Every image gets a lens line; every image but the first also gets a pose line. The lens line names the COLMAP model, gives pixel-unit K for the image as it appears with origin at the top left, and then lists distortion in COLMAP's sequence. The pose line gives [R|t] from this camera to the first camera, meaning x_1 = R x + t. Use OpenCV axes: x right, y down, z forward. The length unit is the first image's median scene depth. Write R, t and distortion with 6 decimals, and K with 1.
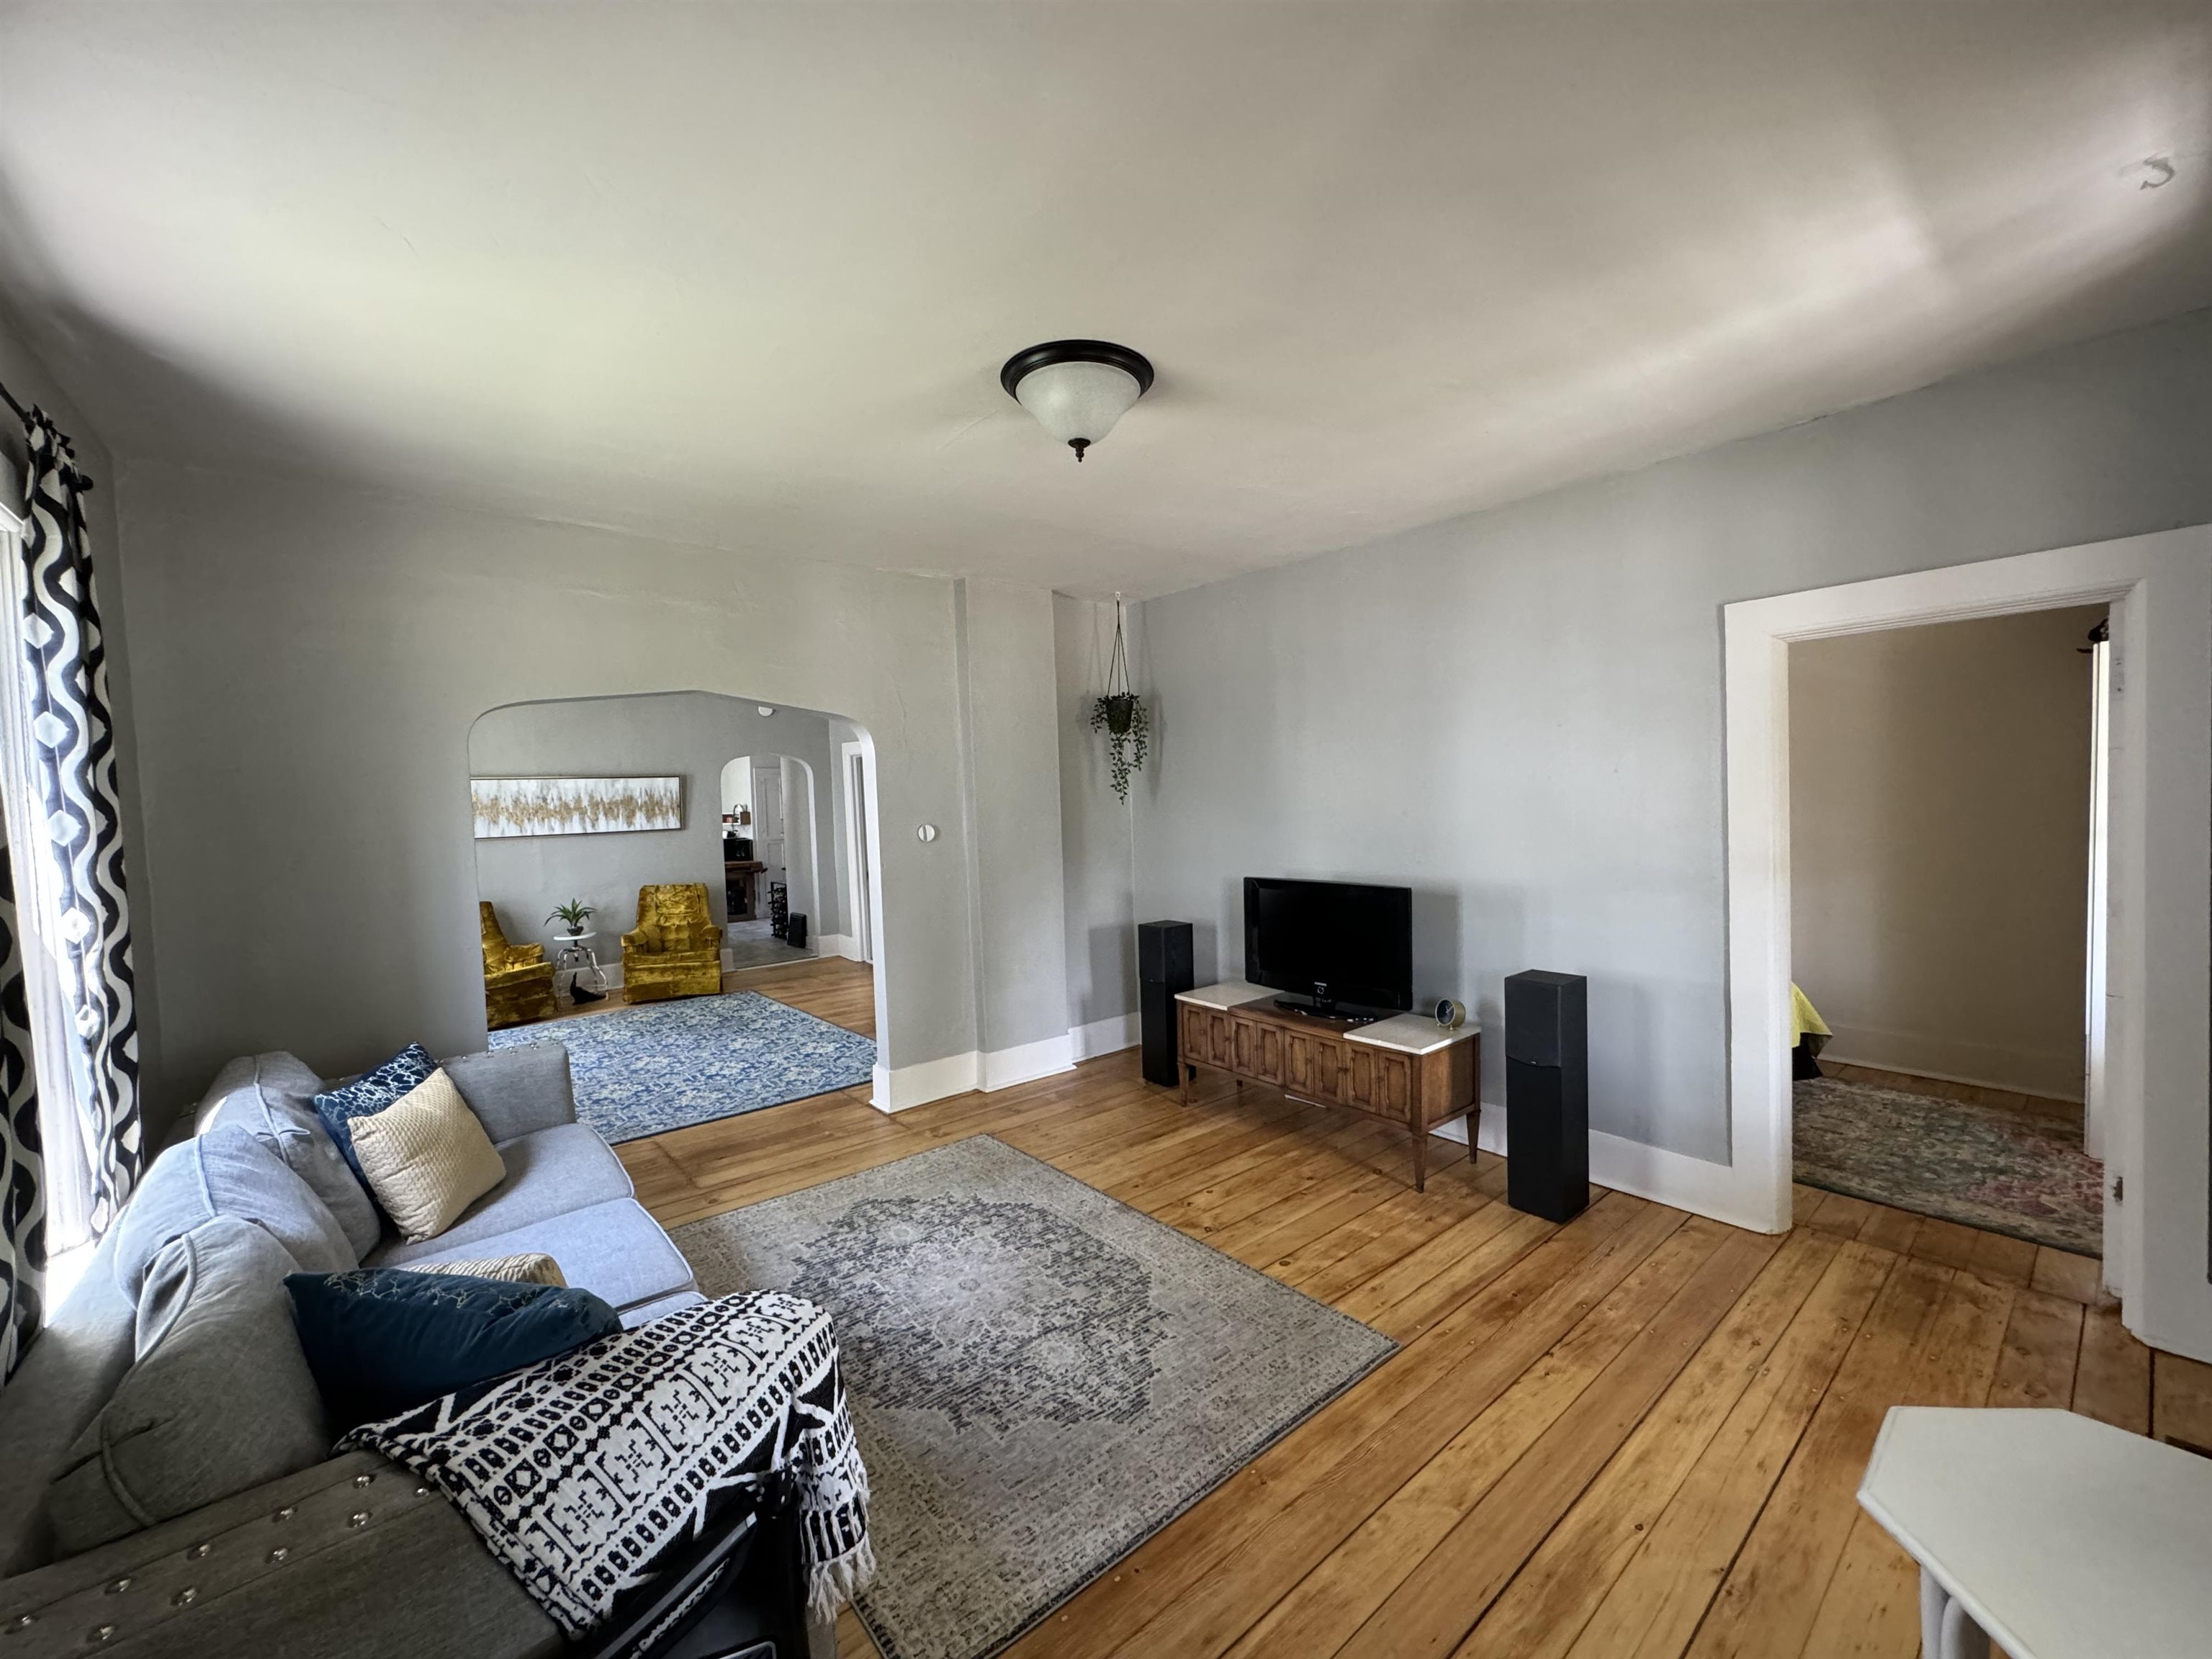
lens RADIAL K [[881.3, 0, 1097.7], [0, 881.3, 830.2], [0, 0, 1]] dist [-0.003730, 0.000473]
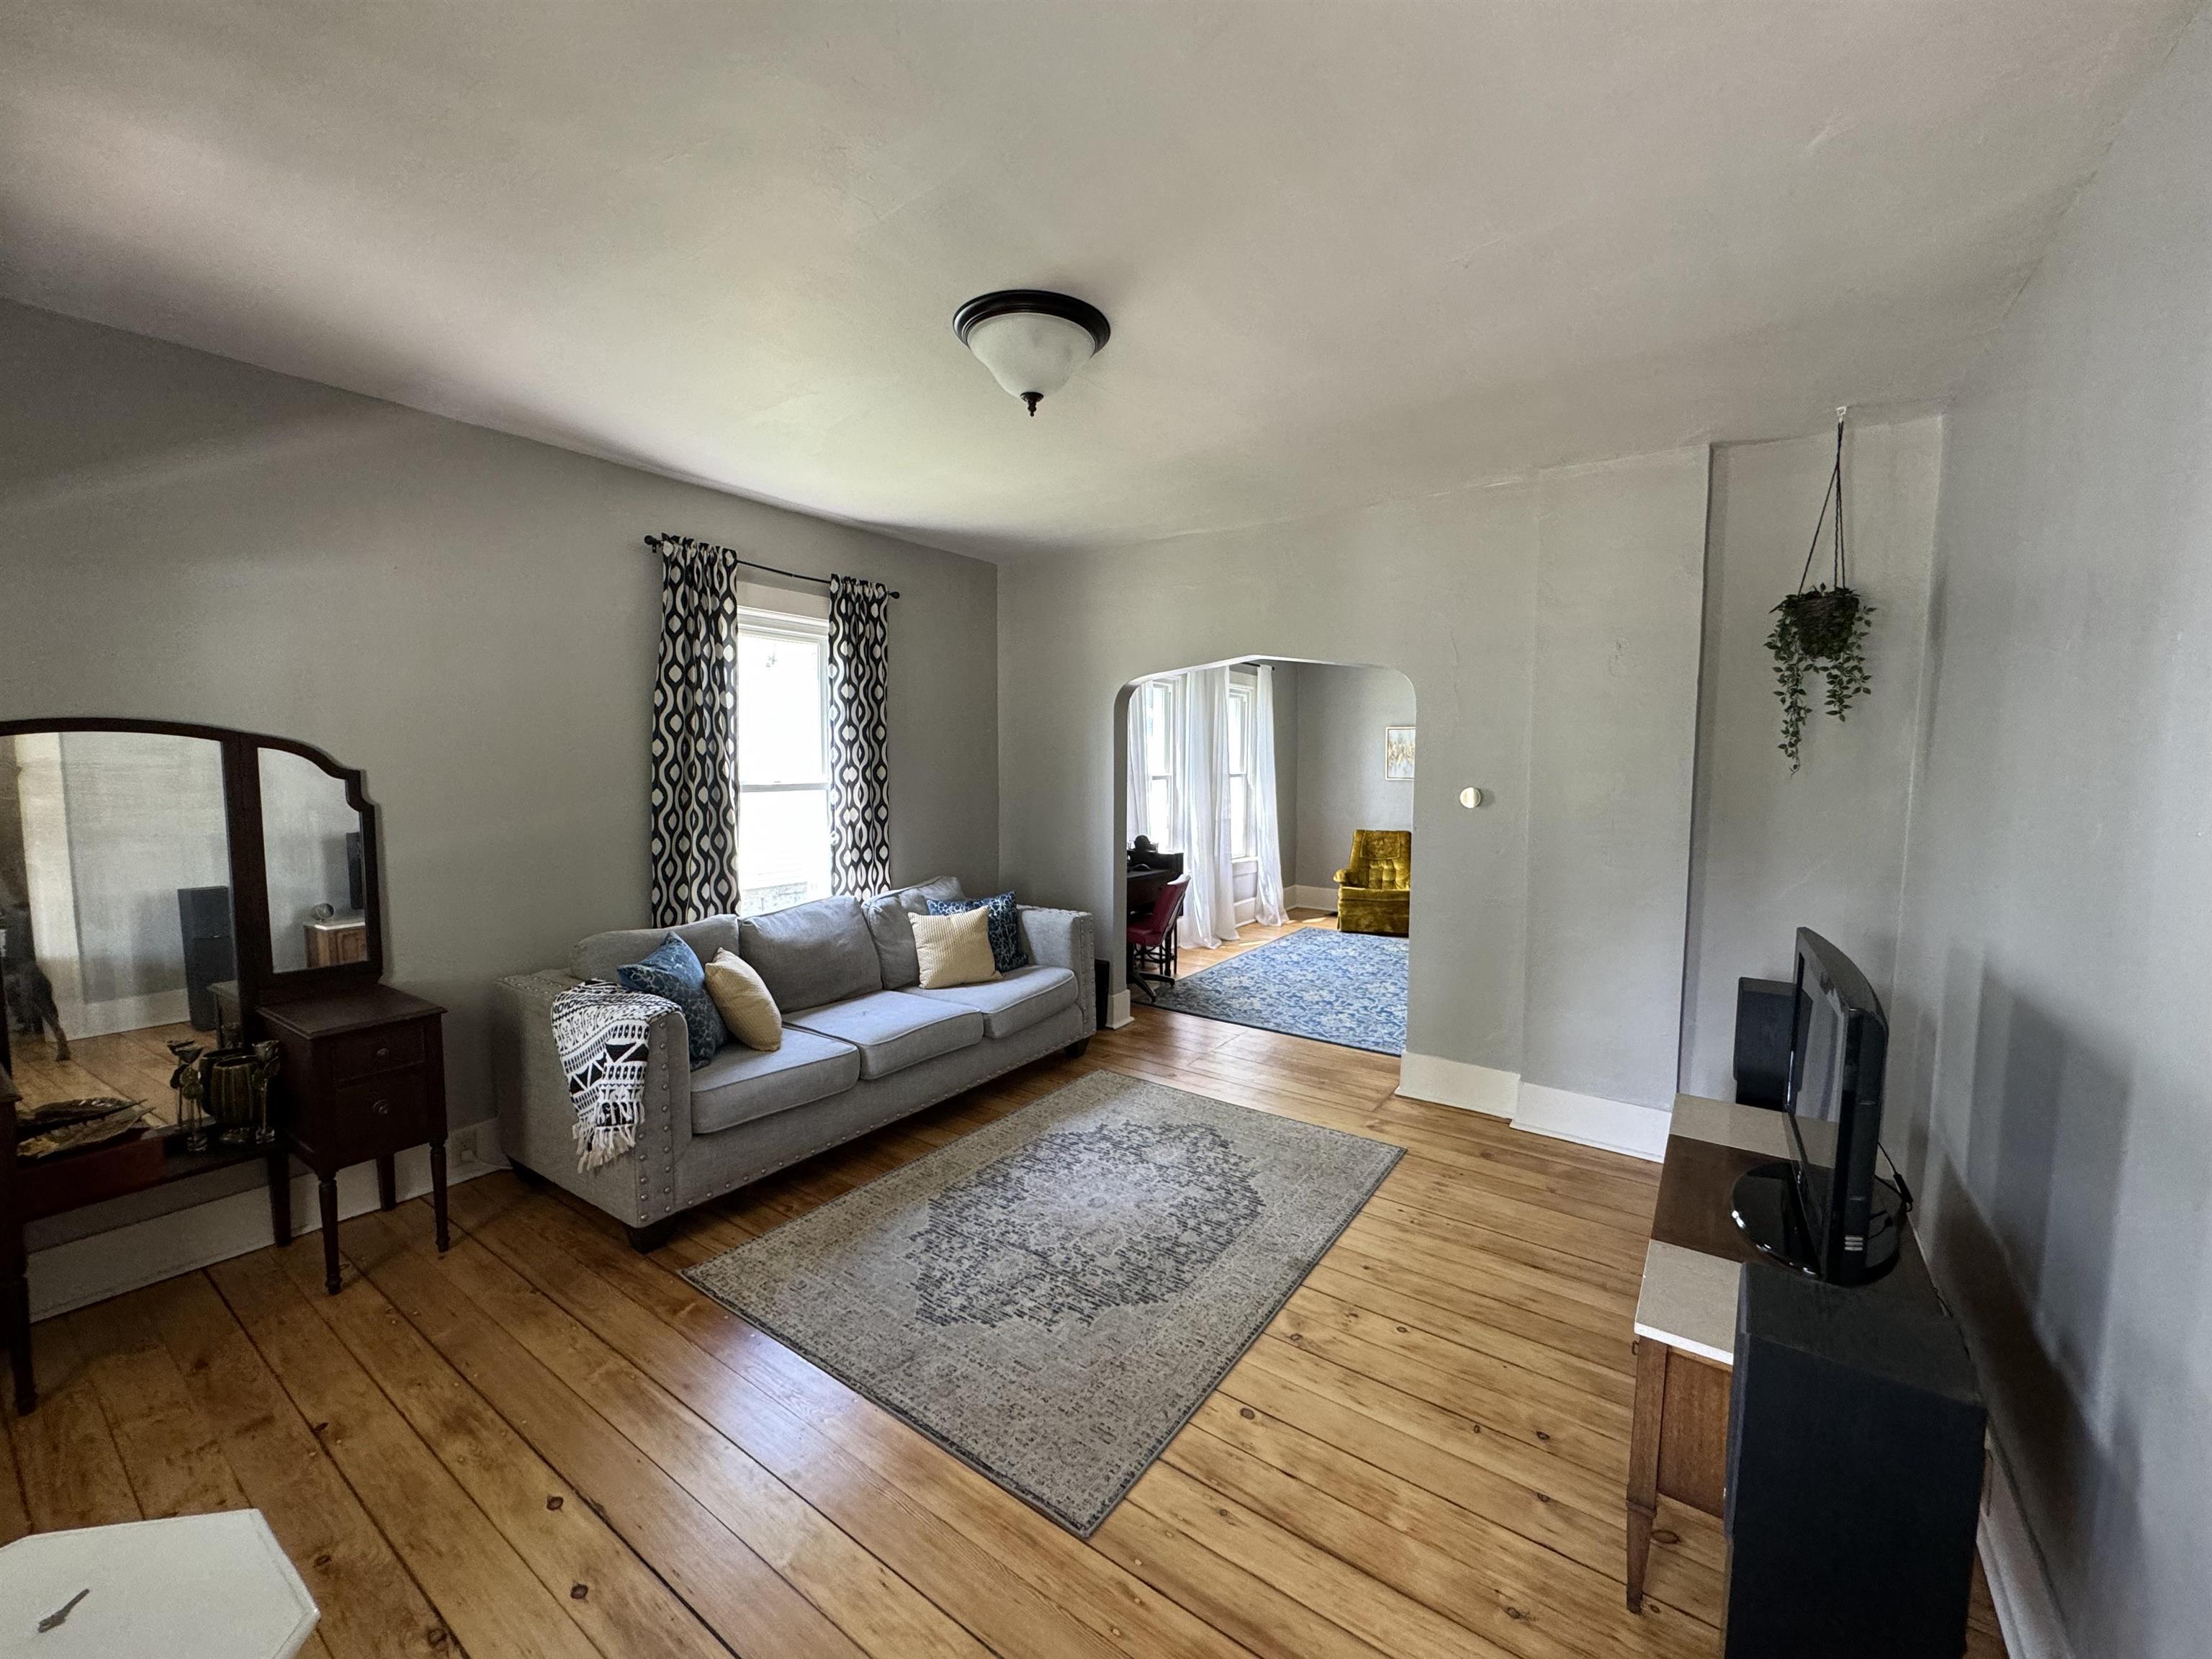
lens RADIAL K [[881.3, 0, 1110.8], [0, 881.3, 829.6], [0, 0, 1]] dist [-0.003730, 0.000473]
pose [[0.267246, 0.113968, -0.956865, 0.453525], [-0.053962, 0.993193, 0.103223, -0.030250], [0.962116, 0.024048, 0.271577, 0.376970]]
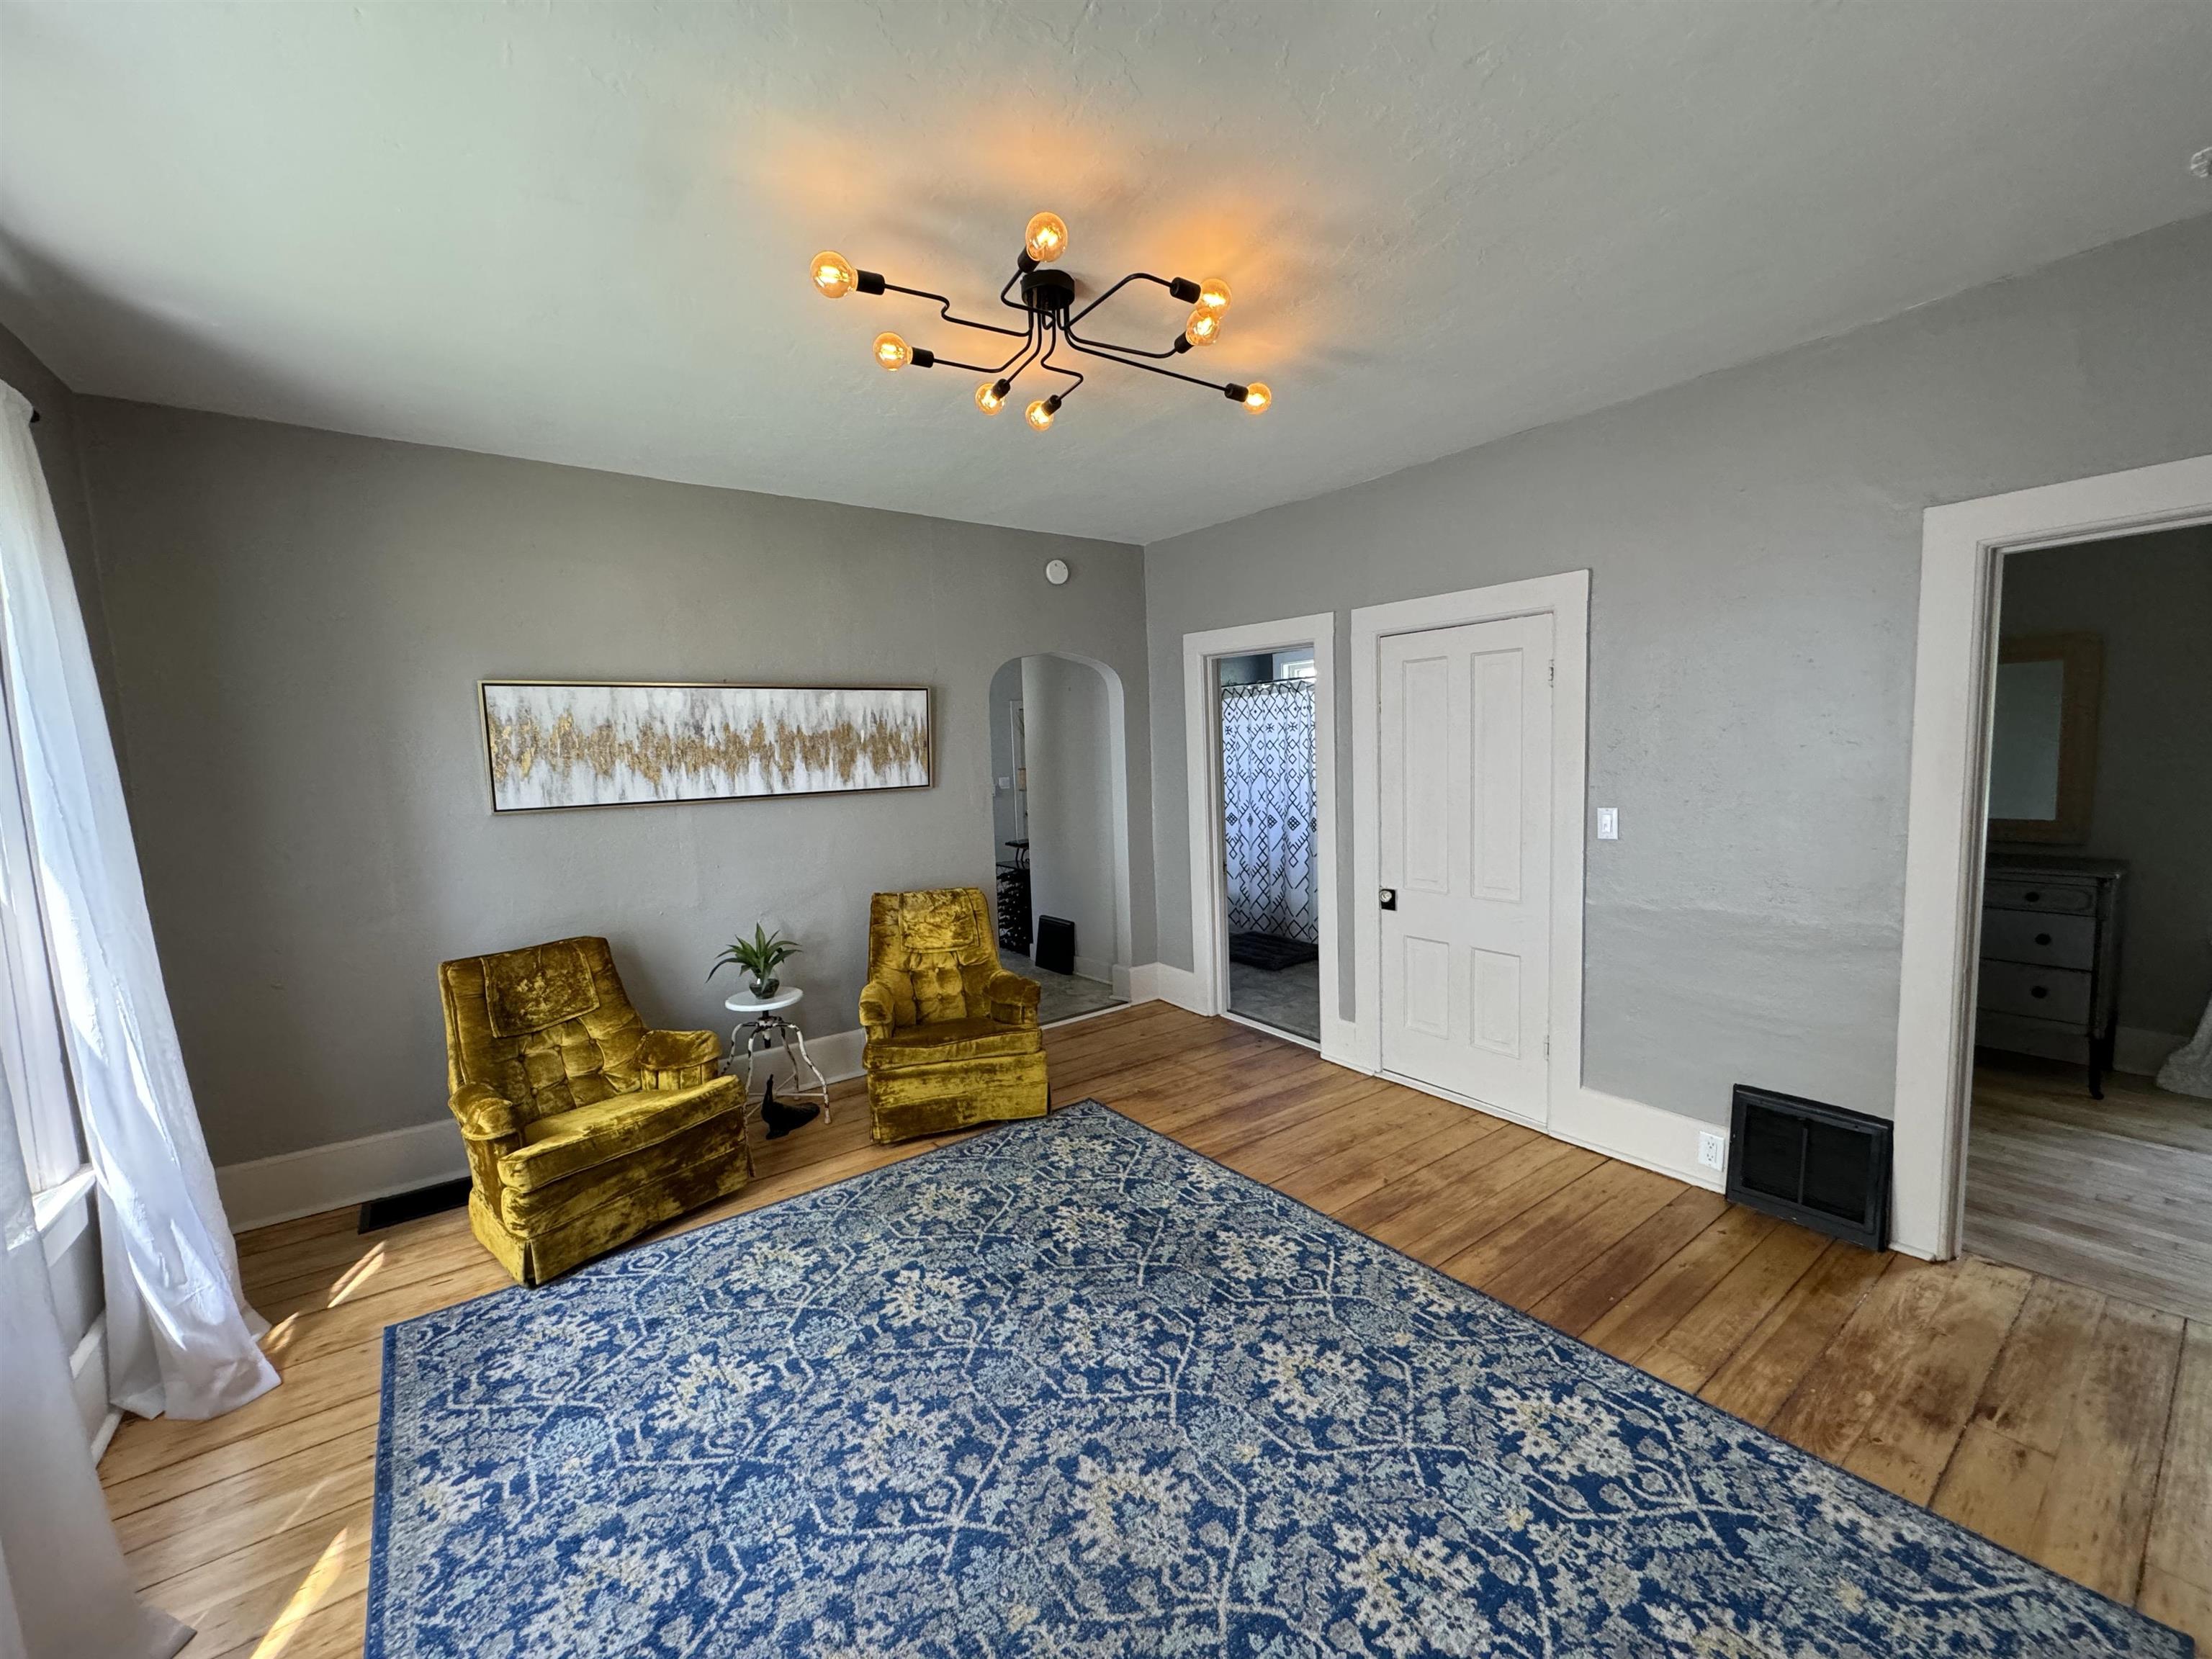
lens RADIAL K [[881.3, 0, 1099.7], [0, 881.3, 829.6], [0, 0, 1]] dist [-0.003730, 0.000473]
pose [[0.998403, 0.007318, -0.056024, -0.515692], [-0.004126, 0.998372, 0.056889, -0.009360], [0.056349, -0.056567, 0.996807, 0.705084]]
